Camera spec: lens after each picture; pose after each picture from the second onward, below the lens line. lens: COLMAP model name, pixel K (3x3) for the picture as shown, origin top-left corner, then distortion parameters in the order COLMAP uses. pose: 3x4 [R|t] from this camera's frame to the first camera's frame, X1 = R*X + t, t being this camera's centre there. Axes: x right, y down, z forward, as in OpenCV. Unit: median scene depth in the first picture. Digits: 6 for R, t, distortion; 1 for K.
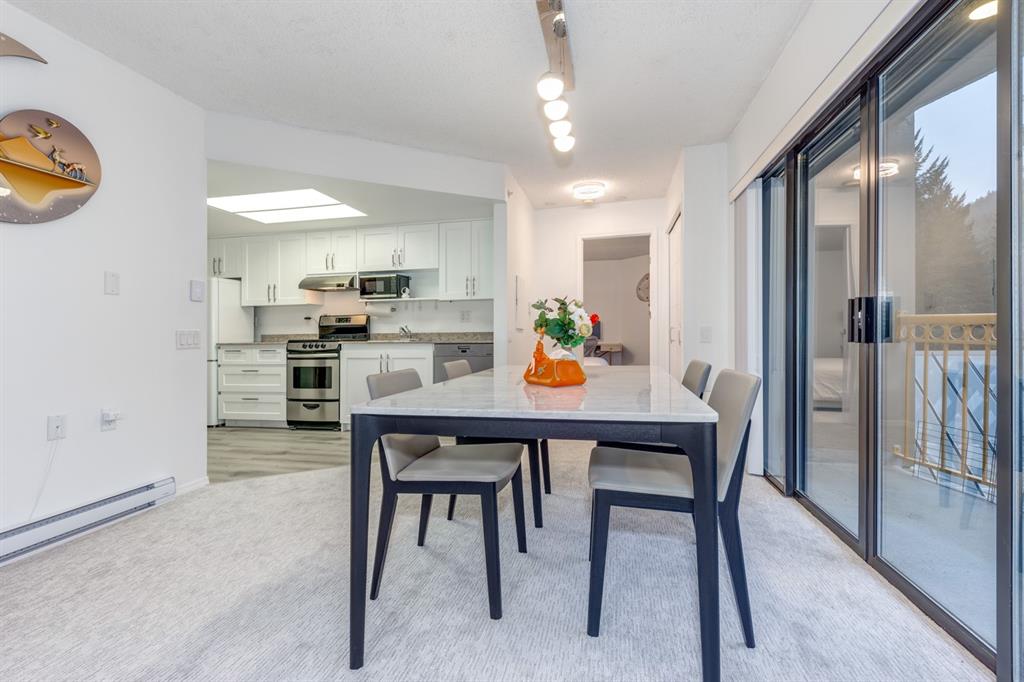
lens RADIAL K [[449.5, 0, 512.0], [0, 449.5, 341.0], [0, 0, 1]] dist [0.000253, 0.000072]
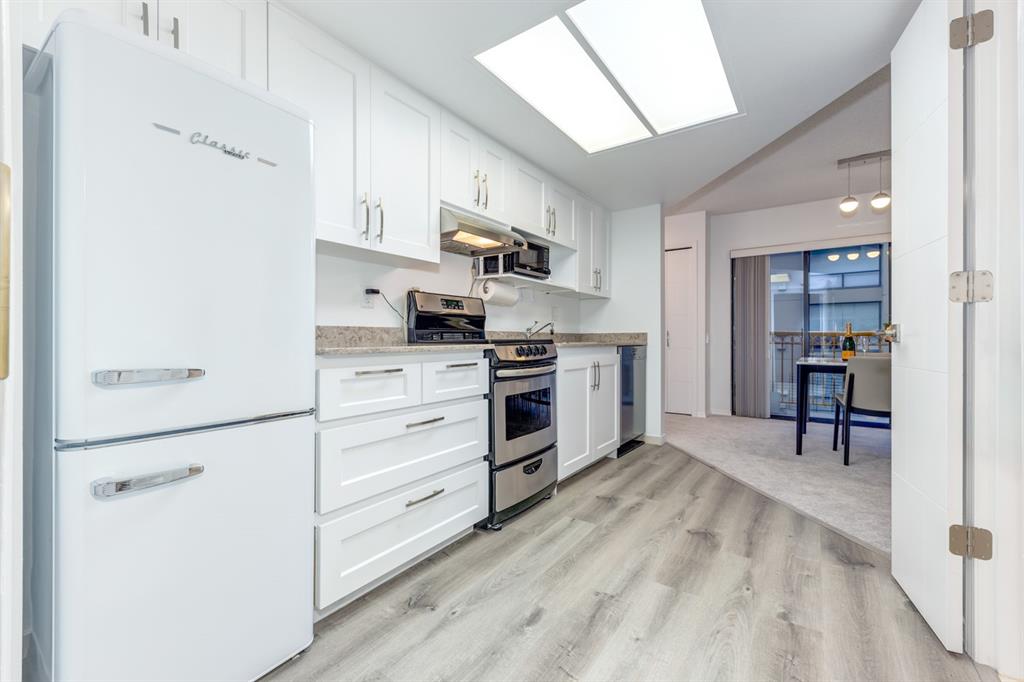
lens RADIAL K [[428.2, 0, 512.0], [0, 428.2, 341.0], [0, 0, 1]] dist [0.000164, 0.000047]
pose [[0.402097, 0.005349, 0.915581, -0.902327], [0.005007, 0.999955, -0.008041, 0.002592], [-0.915583, 0.007818, 0.402052, 0.810702]]
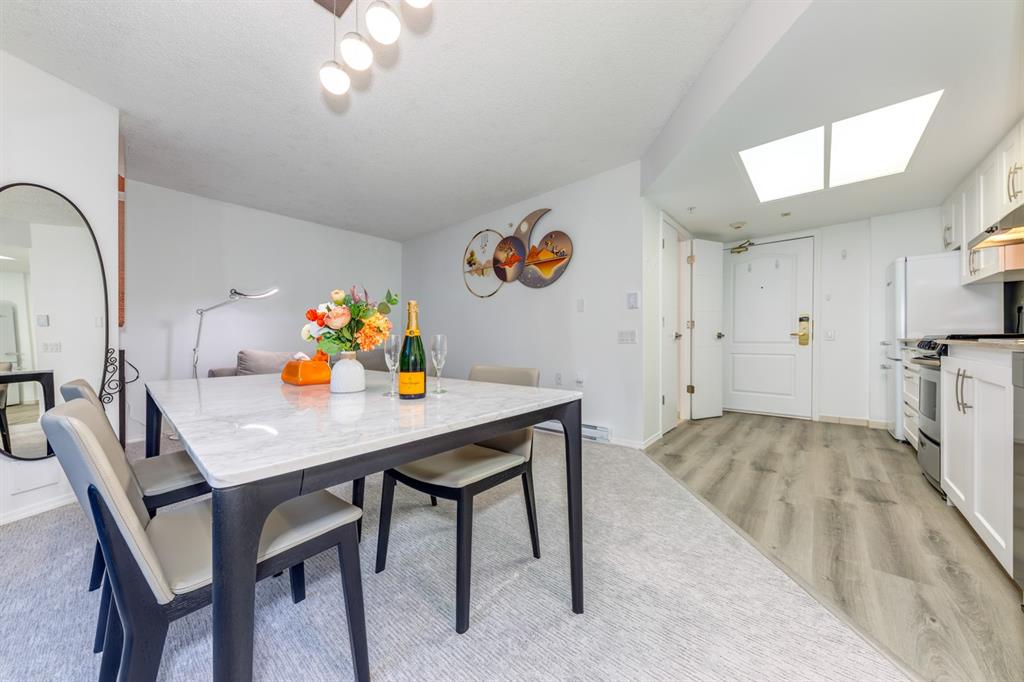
lens RADIAL K [[354.2, 0, 510.7], [0, 354.2, 338.4], [0, 0, 1]] dist [0.012803, -0.004914]
pose [[-0.494426, 0.013690, -0.869112, 0.246422], [0.004788, 0.999904, 0.013026, -0.008063], [0.869206, 0.002279, -0.494444, 0.742439]]
